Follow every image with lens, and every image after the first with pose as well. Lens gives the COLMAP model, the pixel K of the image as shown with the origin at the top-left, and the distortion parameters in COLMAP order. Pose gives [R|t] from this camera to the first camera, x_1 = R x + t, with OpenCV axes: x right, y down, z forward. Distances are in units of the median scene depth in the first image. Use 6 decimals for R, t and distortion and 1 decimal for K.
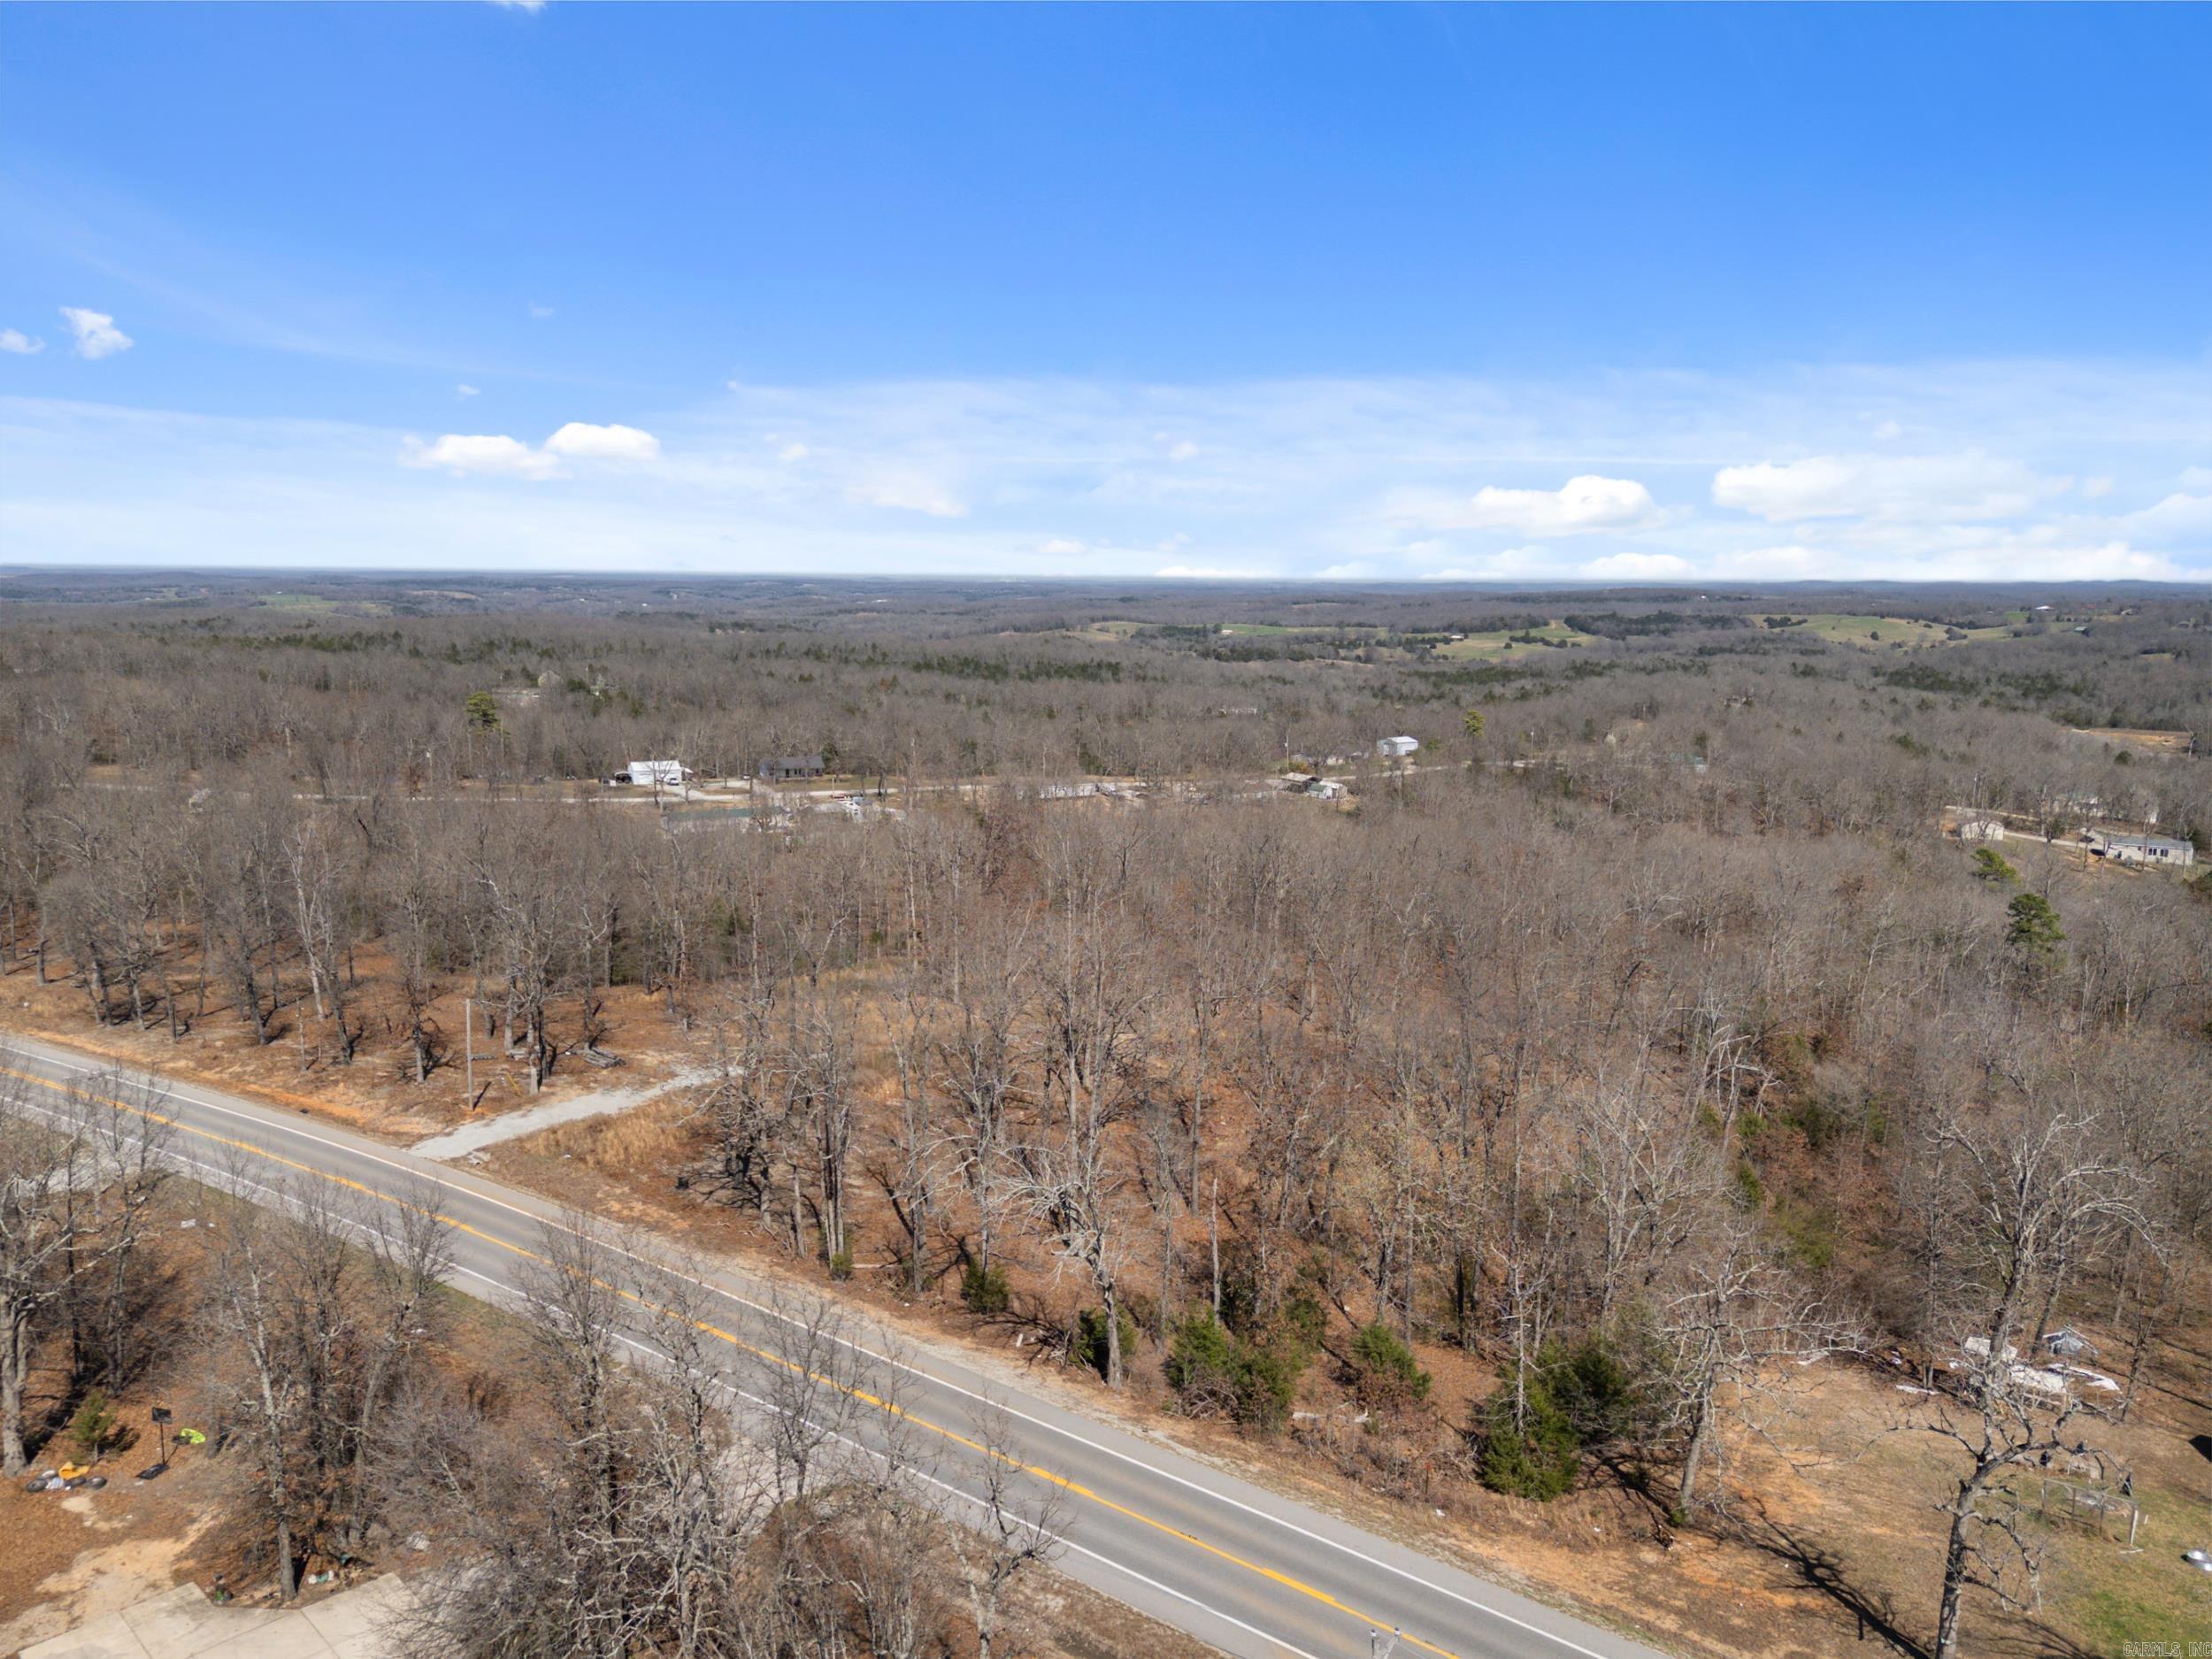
lens RADIAL K [[1618.7, 0, 1113.5], [0, 1618.7, 826.5], [0, 0, 1]] dist [0.077412, -0.080342]
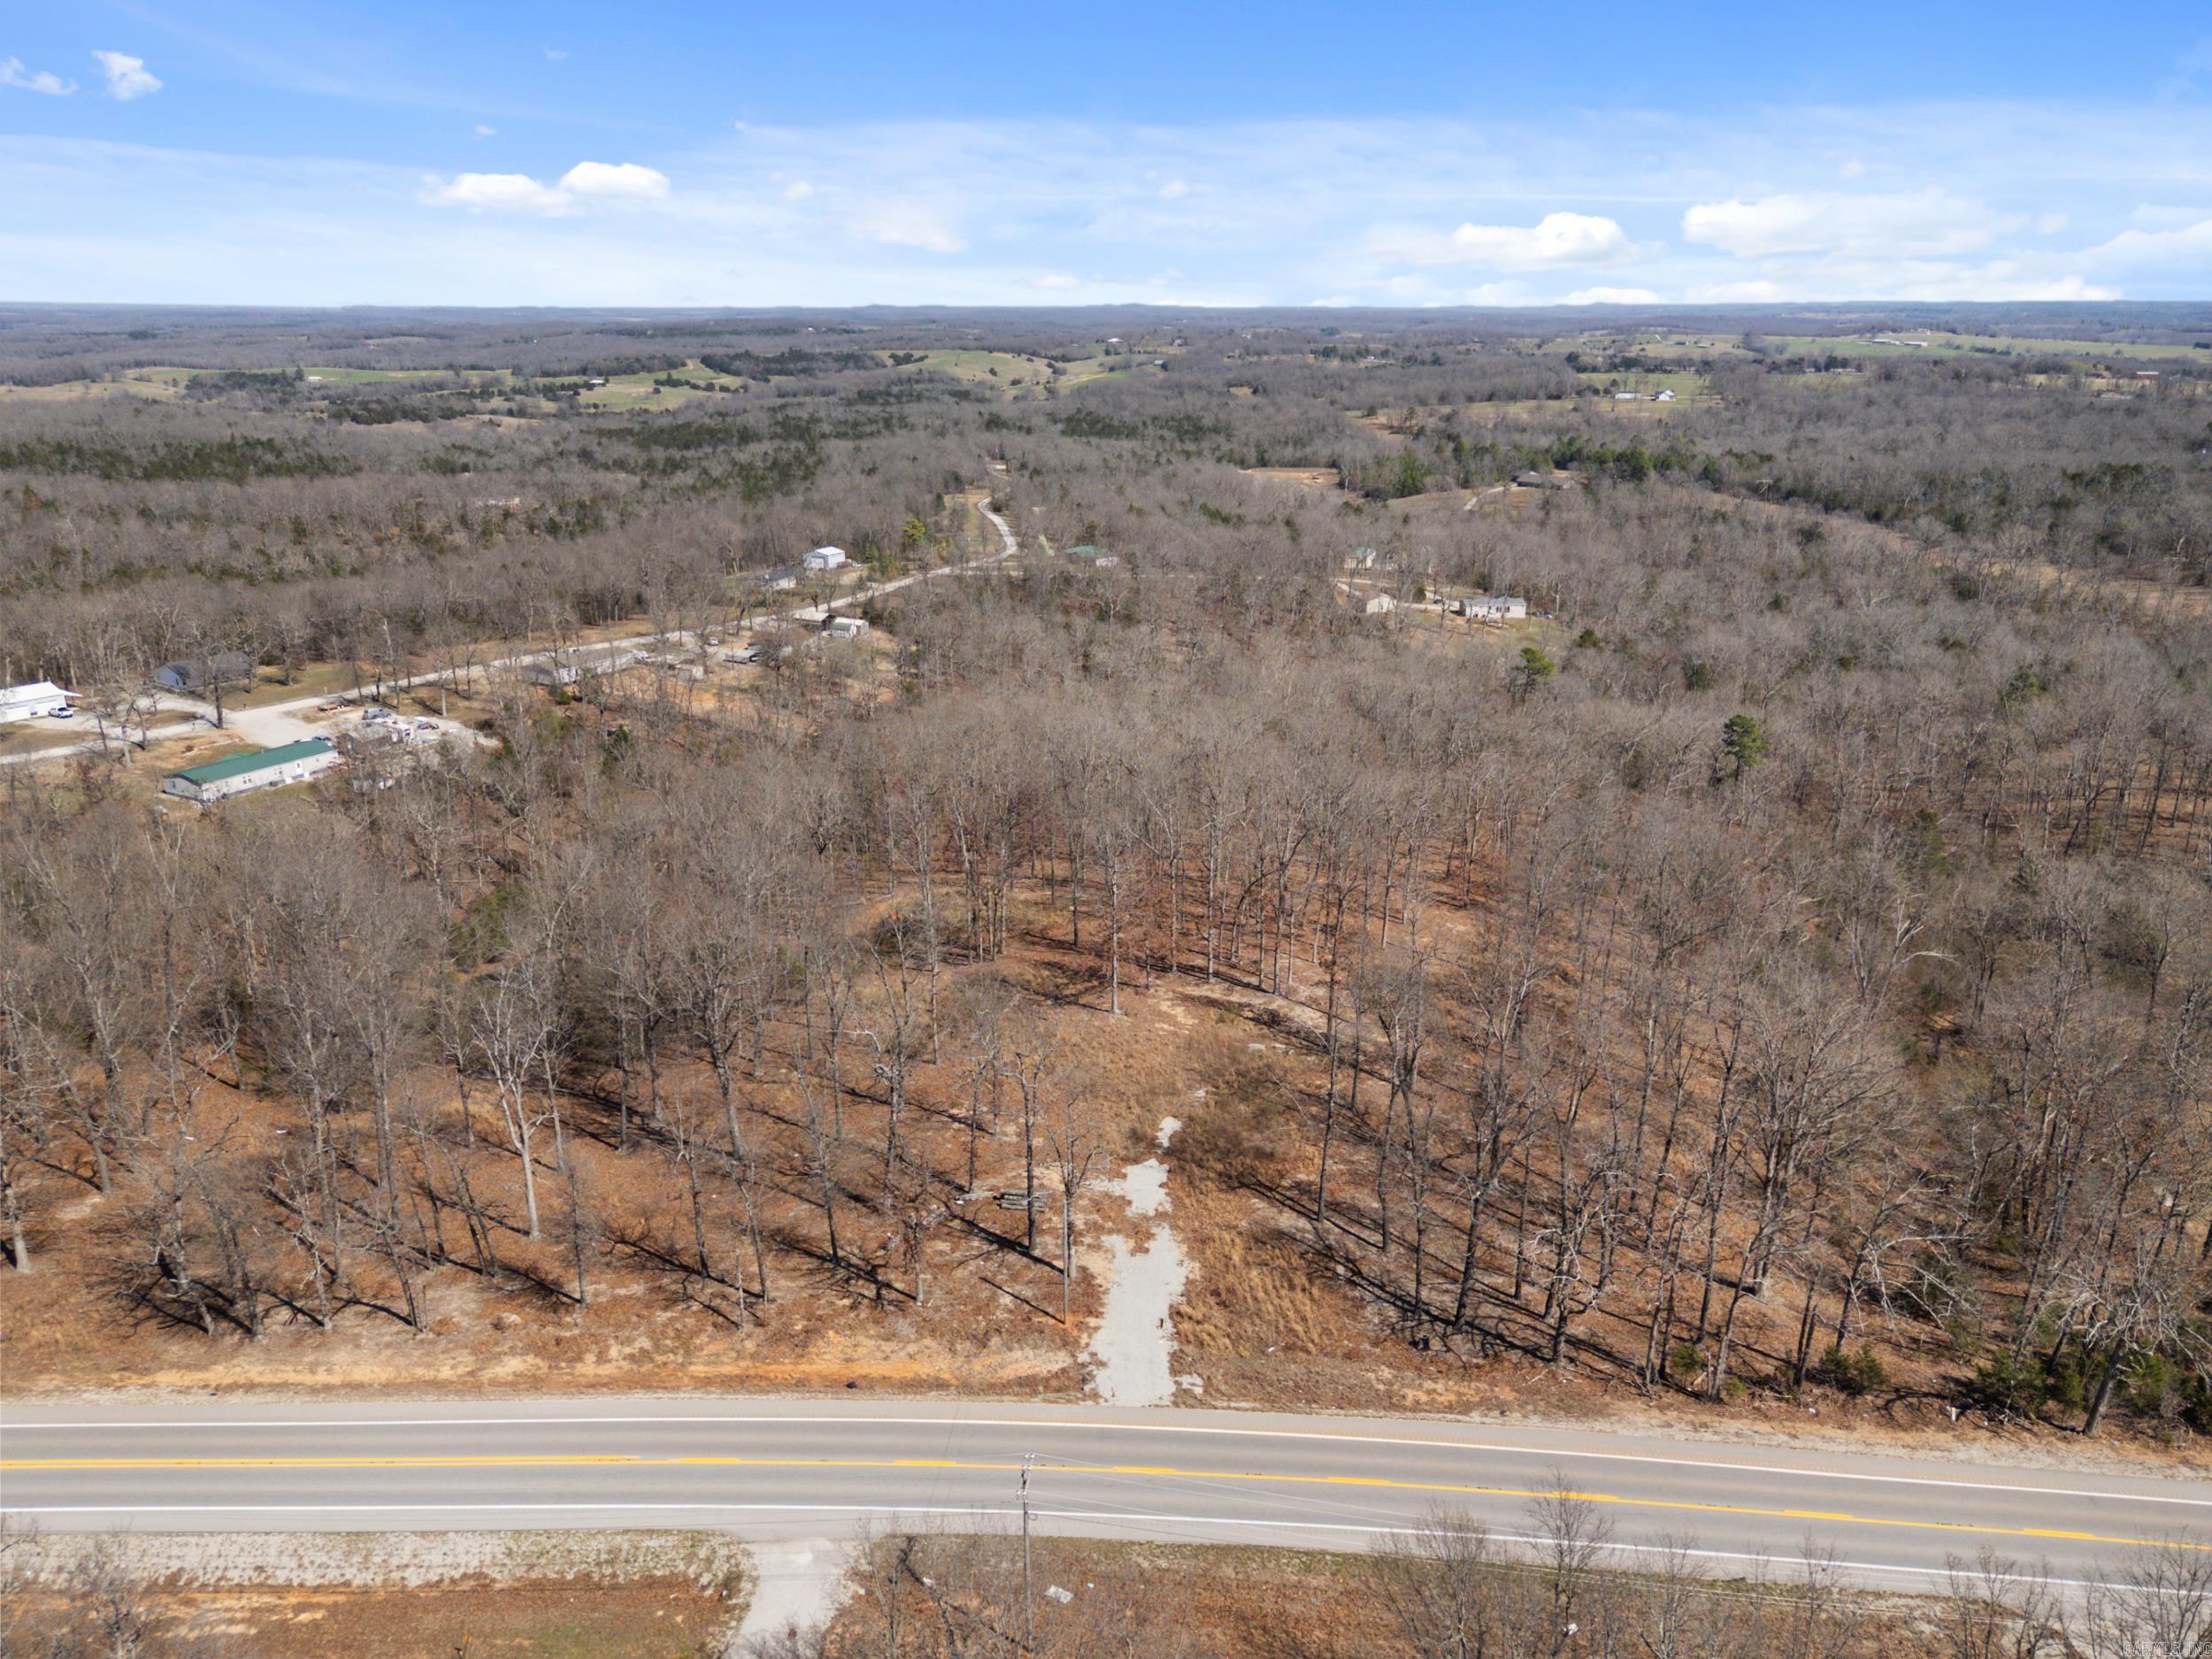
lens RADIAL K [[1623.1, 0, 1111.2], [0, 1623.1, 822.0], [0, 0, 1]] dist [0.069182, -0.062531]
pose [[0.857648, -0.164964, 0.487060, -0.104643], [0.086809, 0.980001, 0.179060, -0.032406], [-0.506858, -0.111290, 0.854816, 0.041720]]
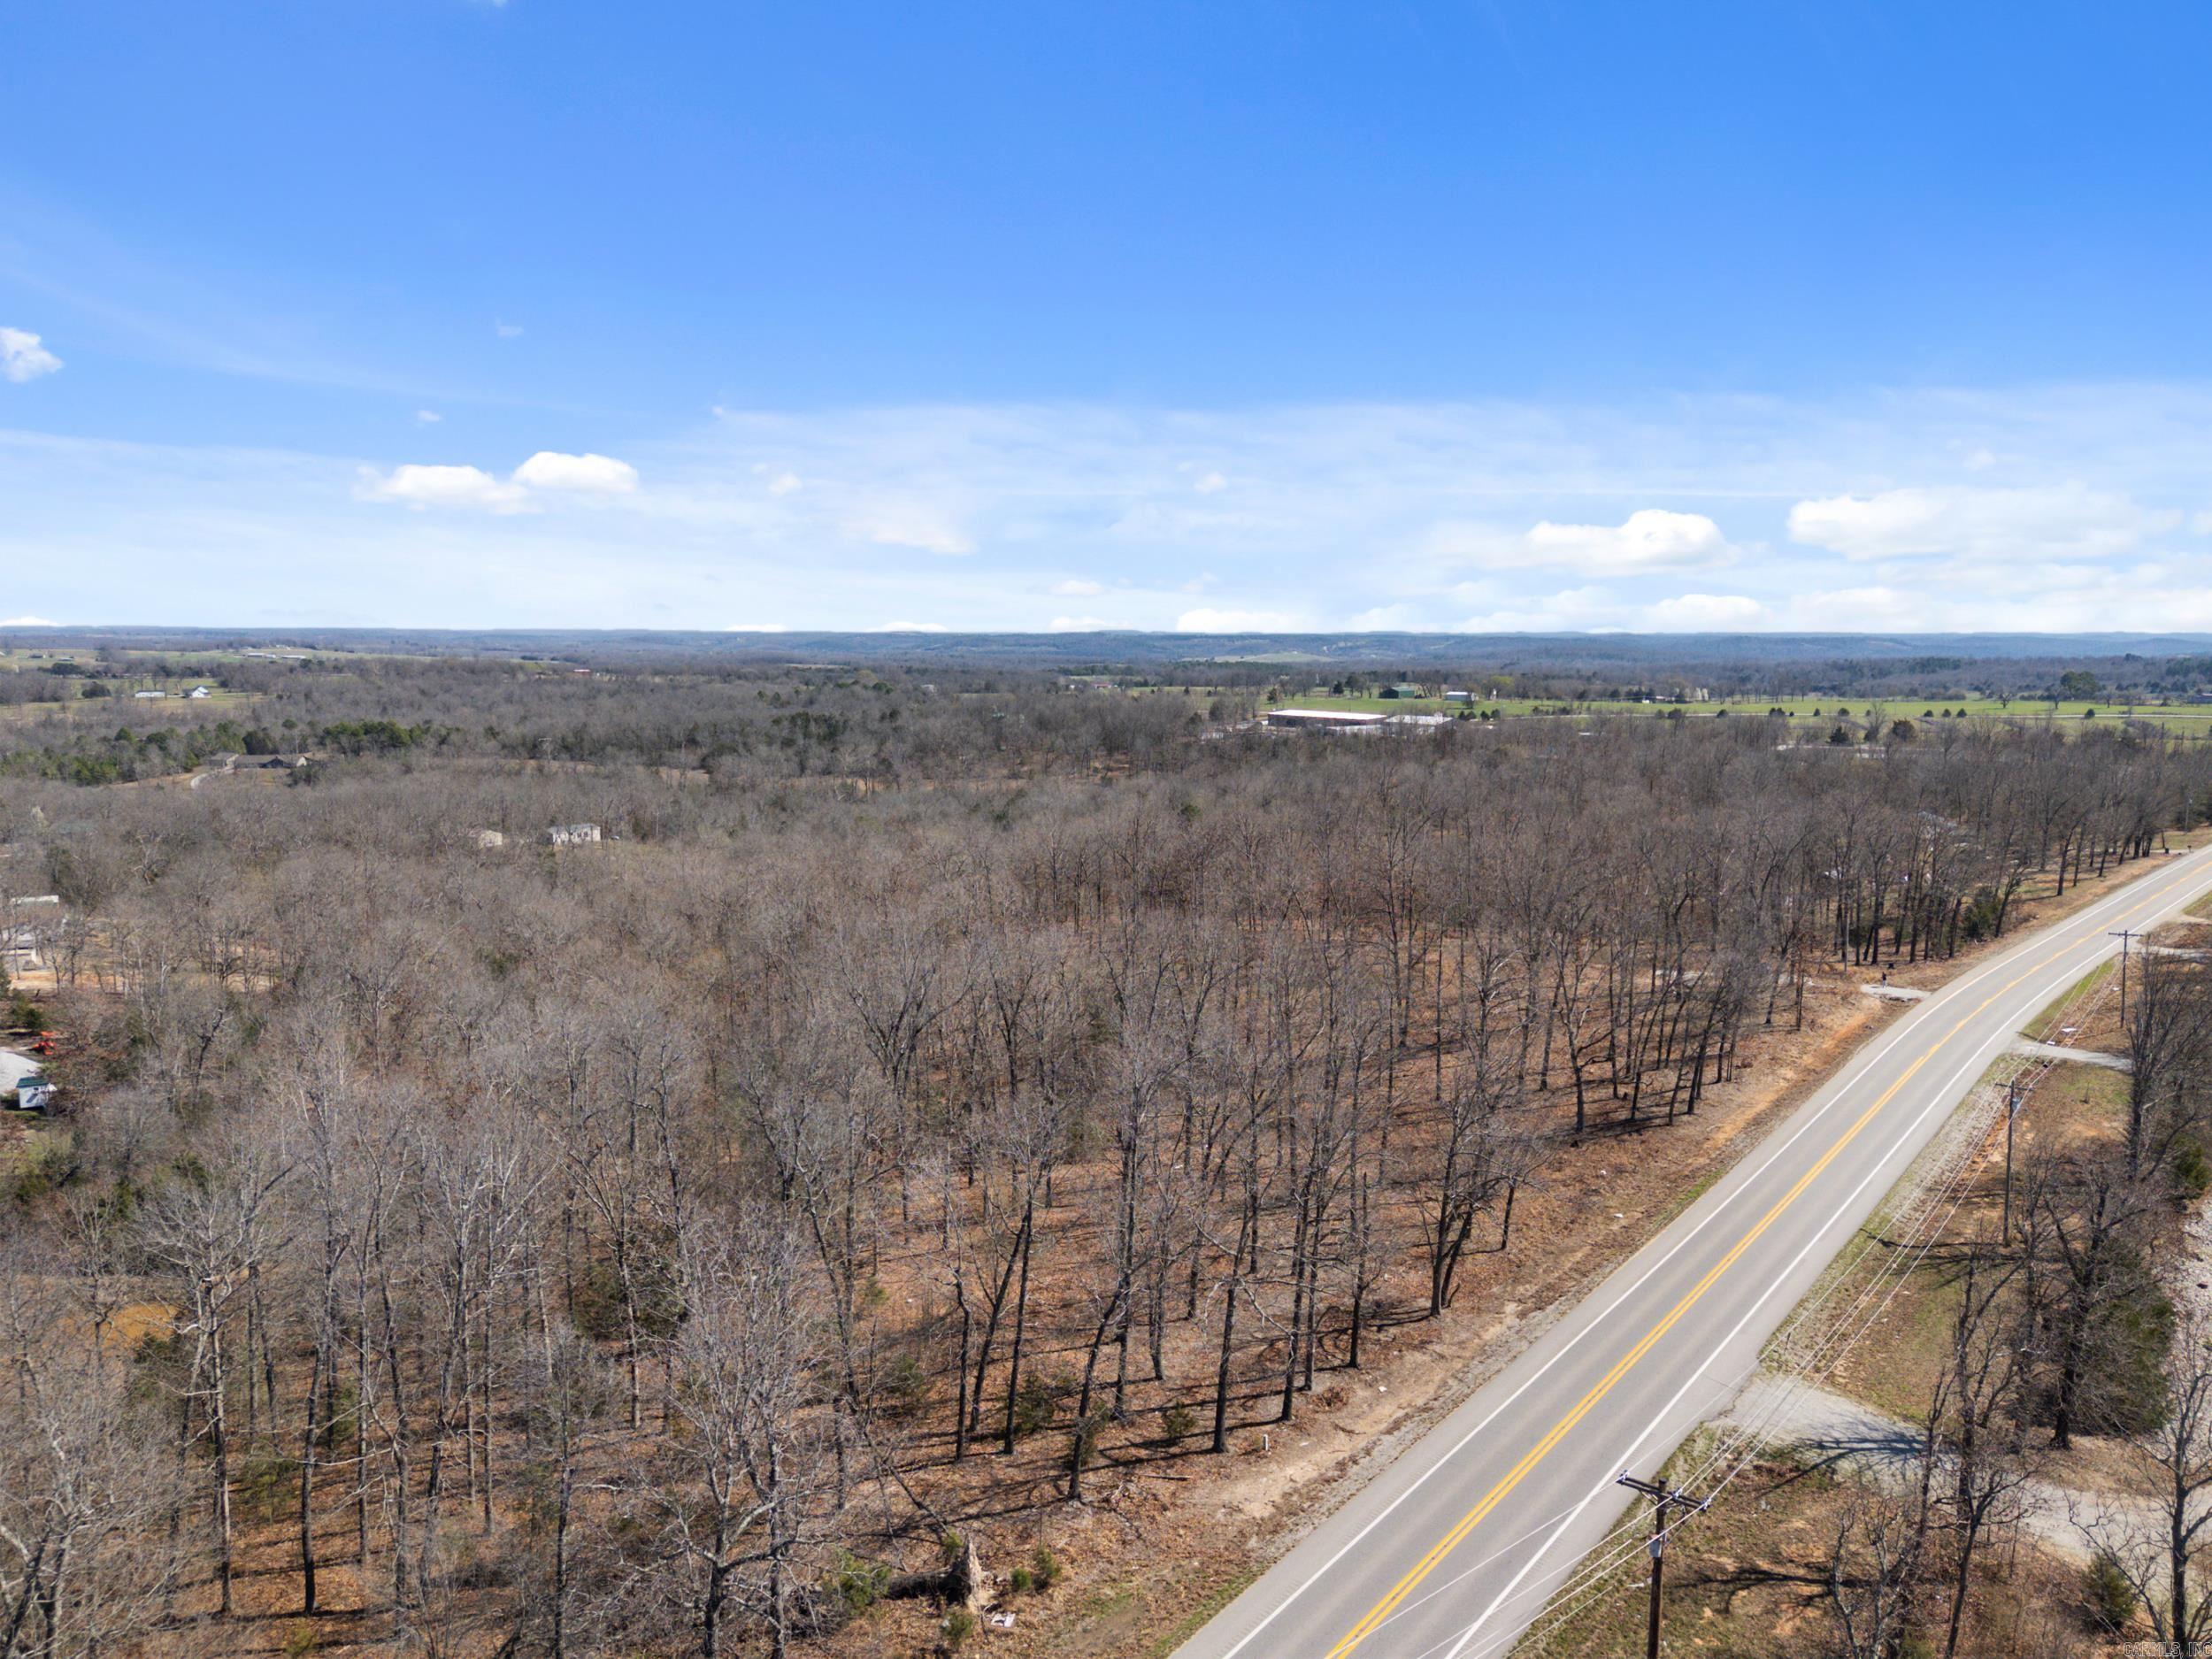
lens RADIAL K [[1618.7, 0, 1113.5], [0, 1618.7, 826.5], [0, 0, 1]] dist [0.077412, -0.080342]
pose [[0.074098, -0.124003, 0.989511, -0.269432], [0.143521, 0.983236, 0.112469, -0.033921], [-0.986869, 0.133682, 0.090653, 0.212464]]
